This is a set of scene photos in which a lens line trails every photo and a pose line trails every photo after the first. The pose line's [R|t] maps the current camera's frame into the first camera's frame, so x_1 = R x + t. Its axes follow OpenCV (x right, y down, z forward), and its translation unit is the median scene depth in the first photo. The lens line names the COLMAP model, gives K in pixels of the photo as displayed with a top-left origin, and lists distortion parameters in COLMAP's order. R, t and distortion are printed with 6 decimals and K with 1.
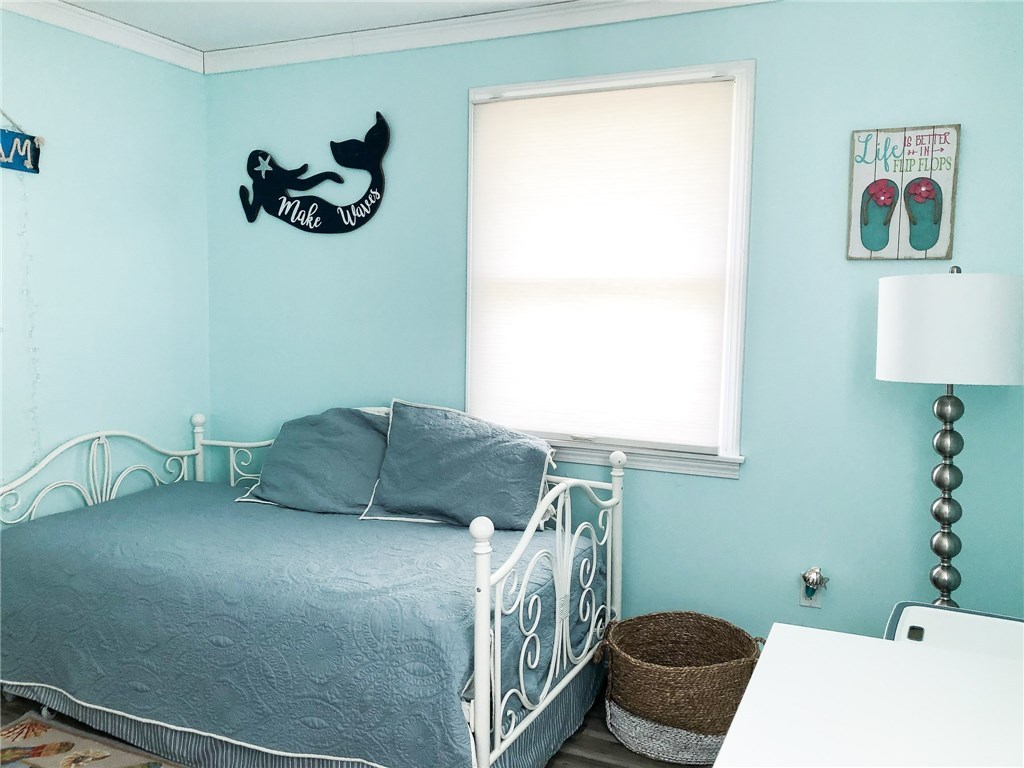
lens RADIAL K [[844.0, 0, 513.0], [0, 844.0, 373.7], [0, 0, 1]] dist [0.024385, -0.037010]
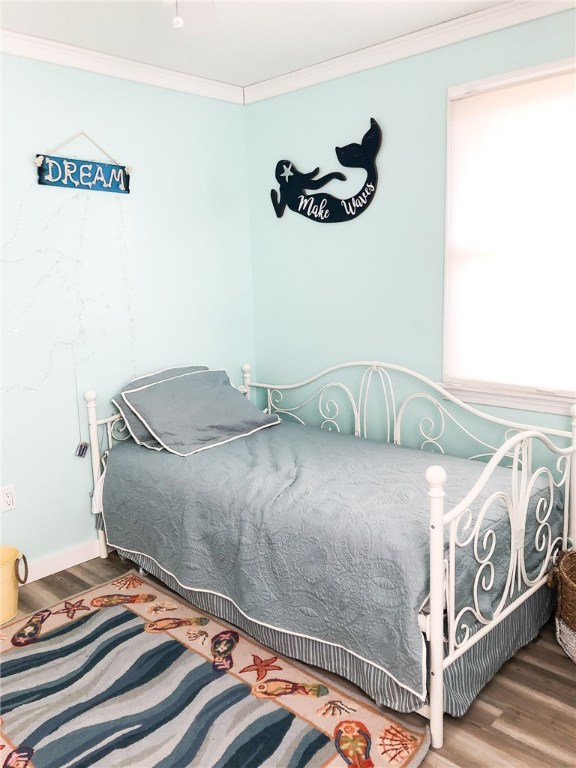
lens RADIAL K [[633.0, 0, 288.8], [0, 633.0, 378.7], [0, 0, 1]] dist [0.024385, -0.037010]
pose [[0.942606, 0.015513, -0.333547, 0.046744], [0.014172, 0.996161, 0.086380, -0.021378], [0.333607, -0.086149, 0.938768, 0.091470]]
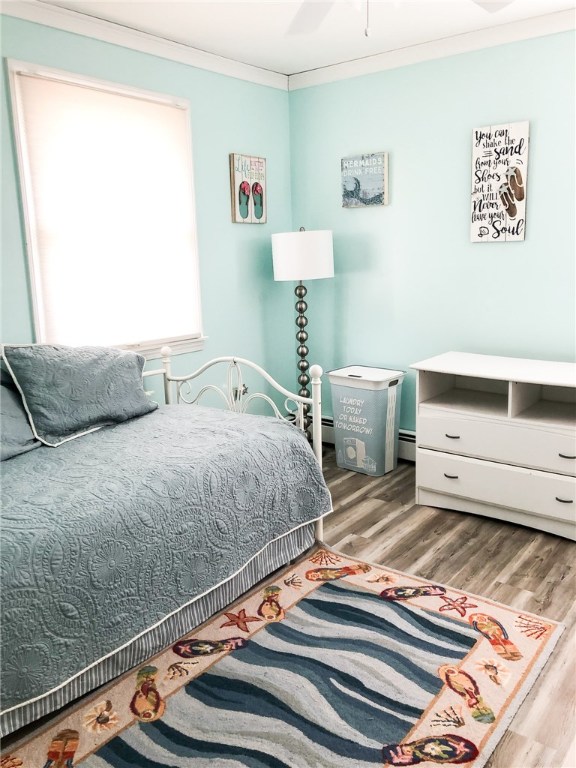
lens RADIAL K [[633.0, 0, 288.2], [0, 633.0, 387.6], [0, 0, 1]] dist [0.024385, -0.037010]
pose [[0.233672, -0.224479, 0.946048, -1.020532], [0.113024, 0.972660, 0.202876, -0.049016], [-0.965724, 0.059519, 0.252655, 0.542907]]
